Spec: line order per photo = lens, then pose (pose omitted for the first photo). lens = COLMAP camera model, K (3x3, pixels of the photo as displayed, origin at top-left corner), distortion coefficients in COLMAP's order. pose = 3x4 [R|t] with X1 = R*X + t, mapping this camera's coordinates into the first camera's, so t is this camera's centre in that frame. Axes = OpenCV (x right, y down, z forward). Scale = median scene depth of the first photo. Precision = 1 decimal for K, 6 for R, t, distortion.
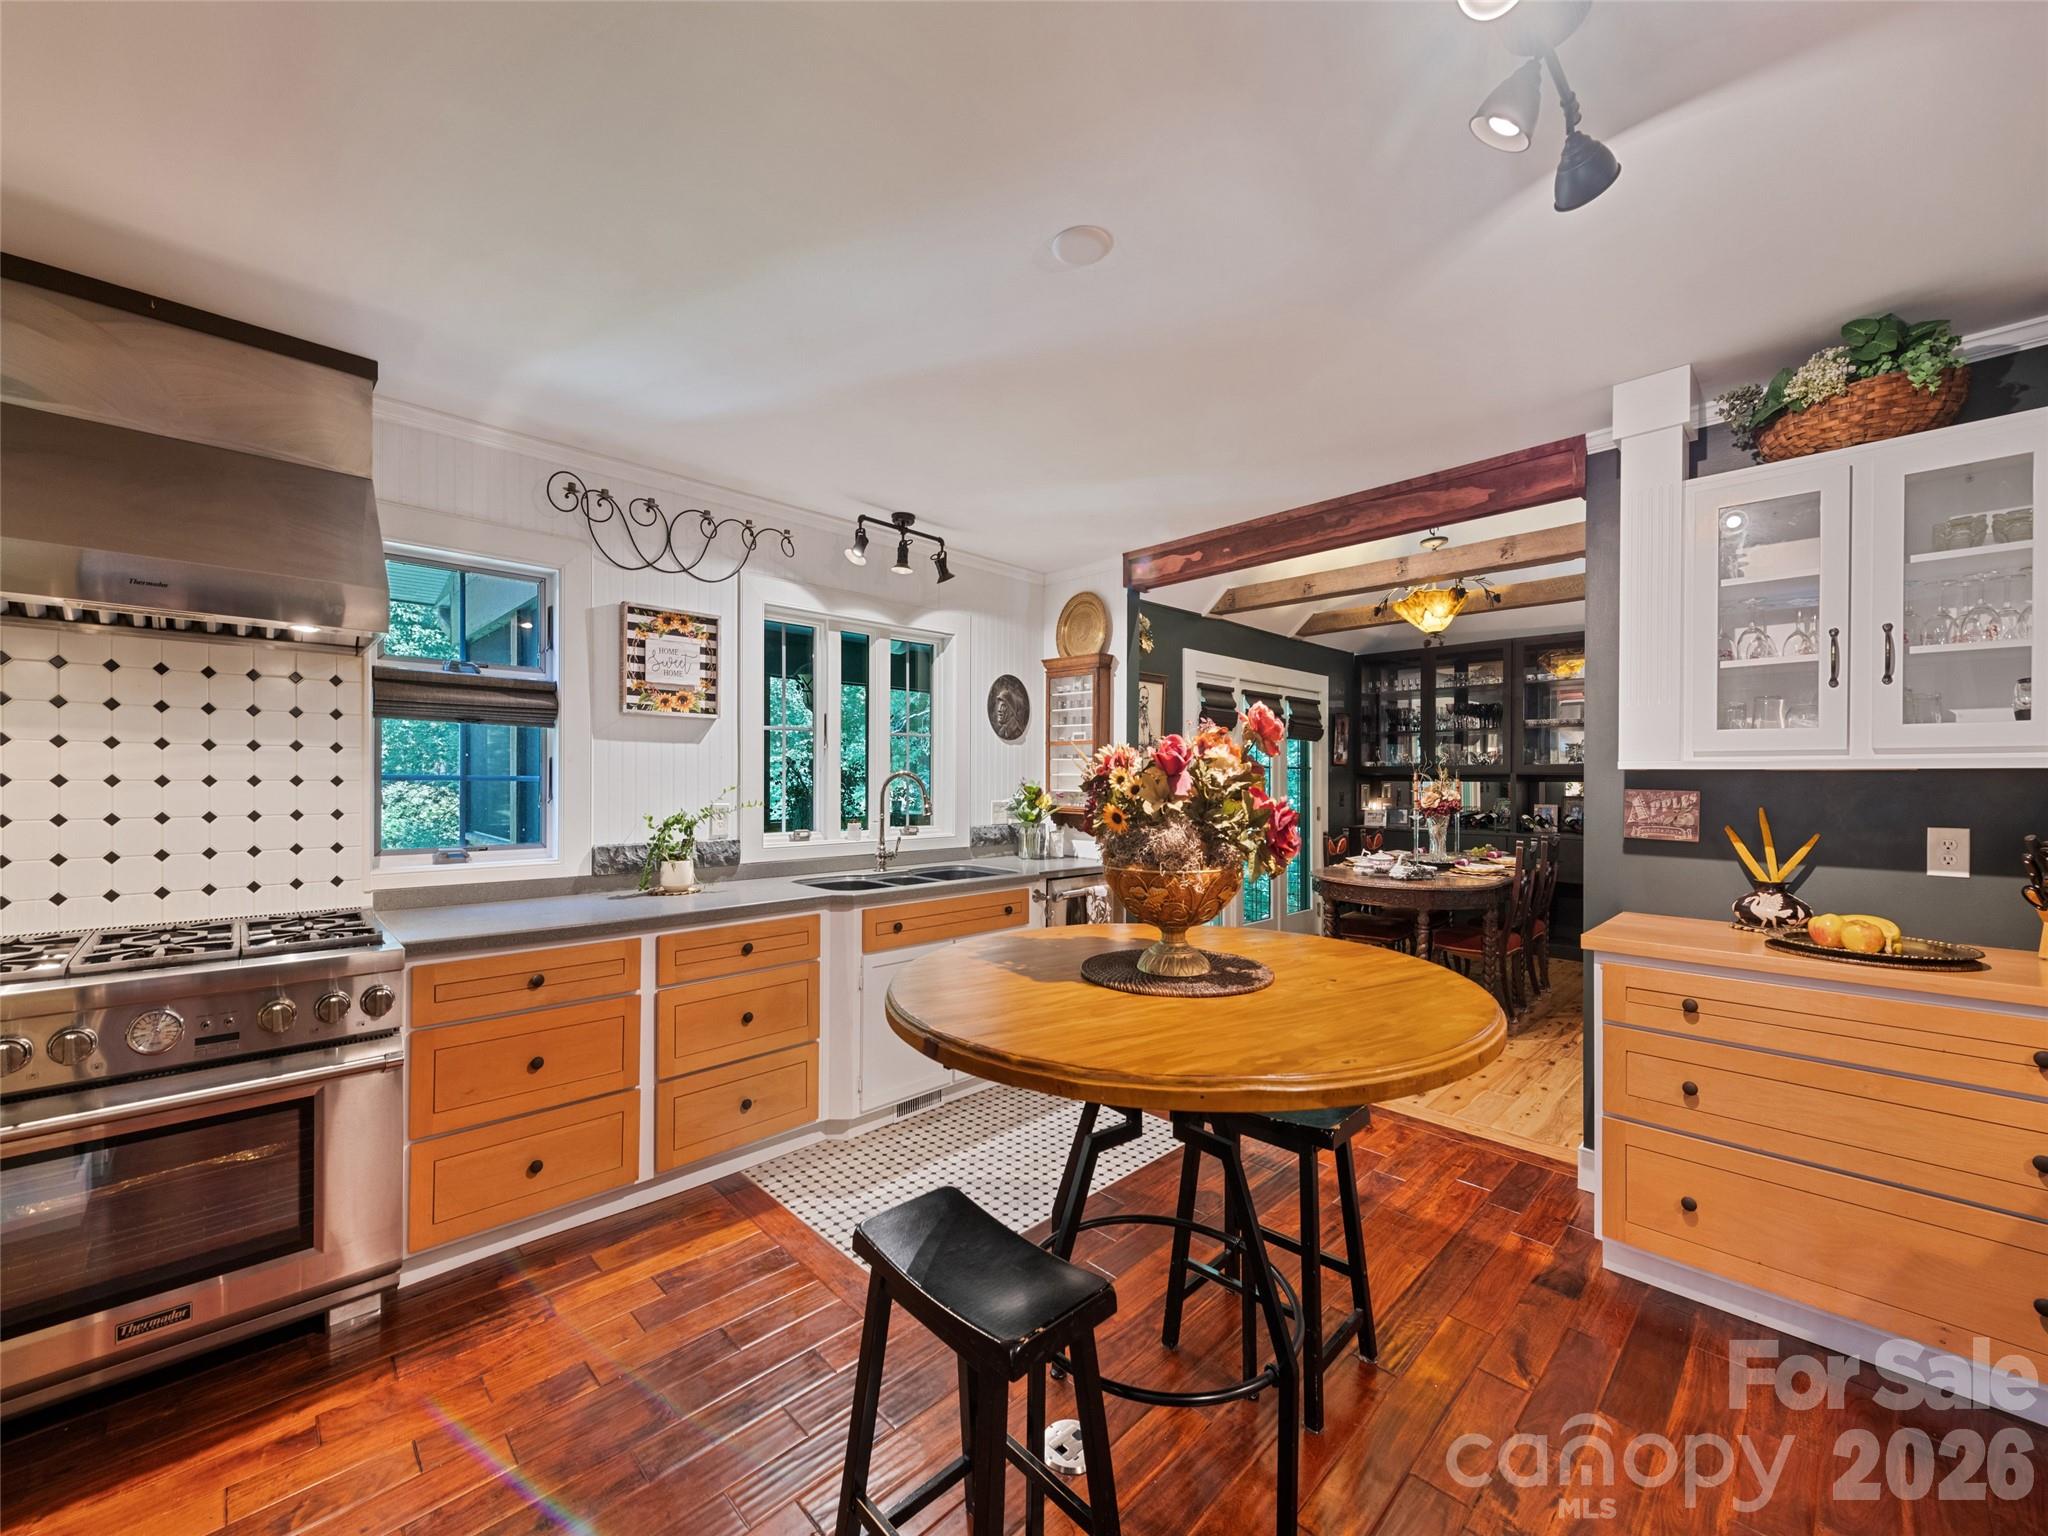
lens RADIAL K [[813.3, 0, 1010.6], [0, 813.3, 779.4], [0, 0, 1]] dist [0.012207, -0.003916]
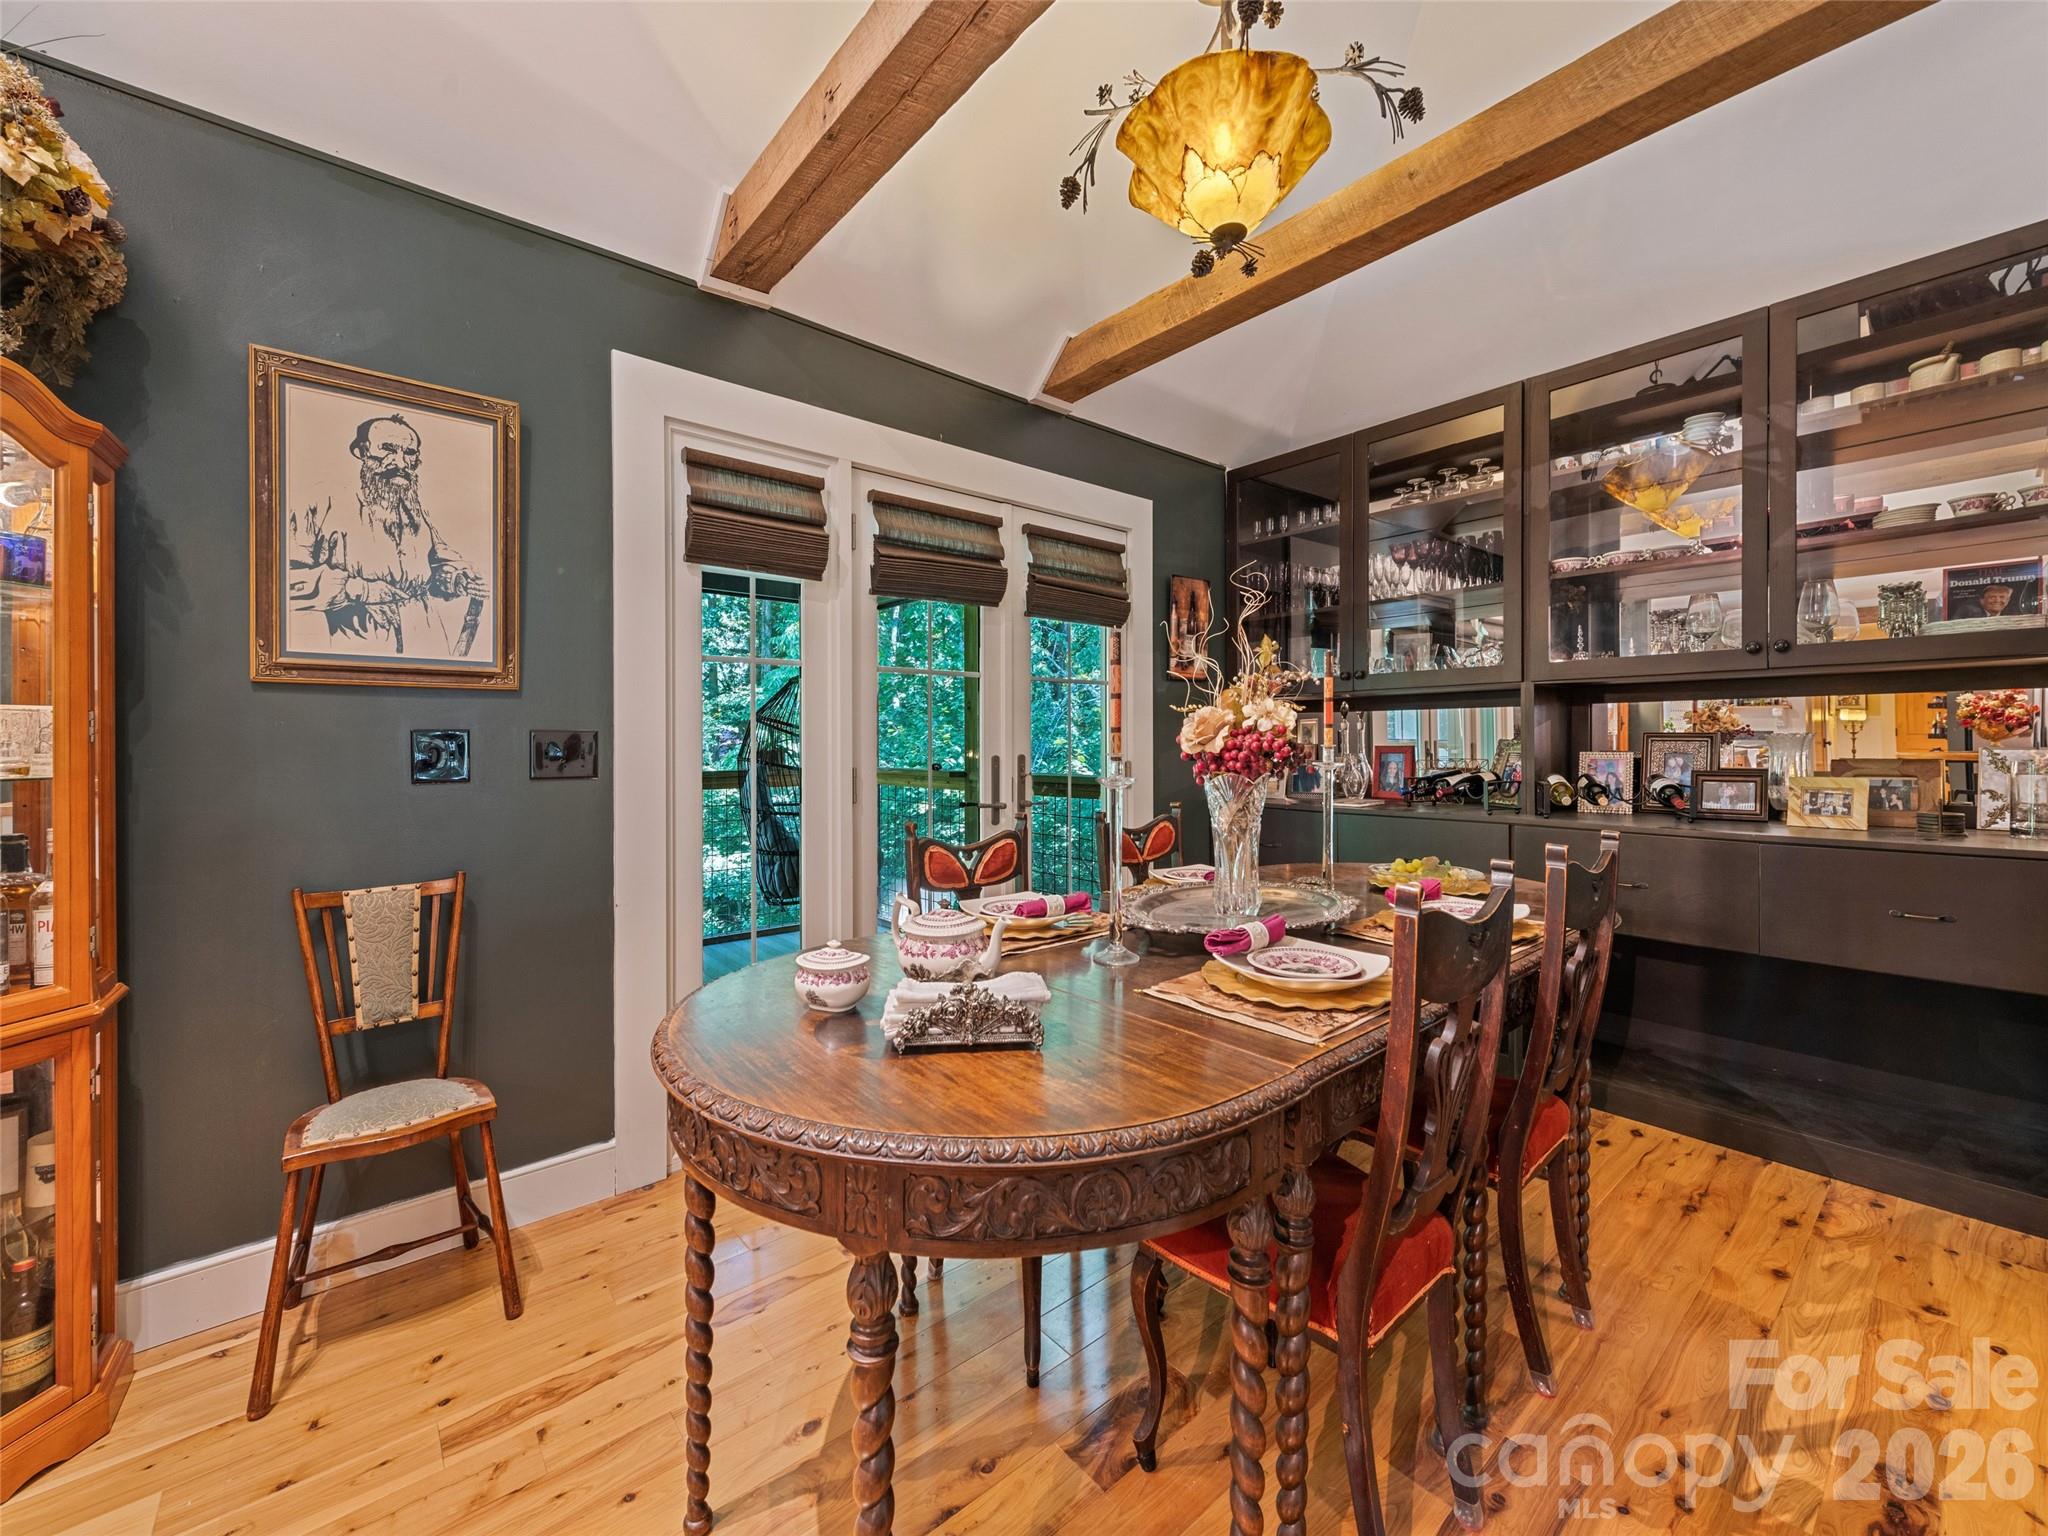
lens RADIAL K [[813.3, 0, 1023.4], [0, 813.3, 746.7], [0, 0, 1]] dist [0.012207, -0.003916]
pose [[0.997359, -0.006609, -0.072325, 0.372035], [0.006898, 0.999969, 0.003748, 0.024347], [0.072298, -0.004237, 0.997374, 0.532030]]
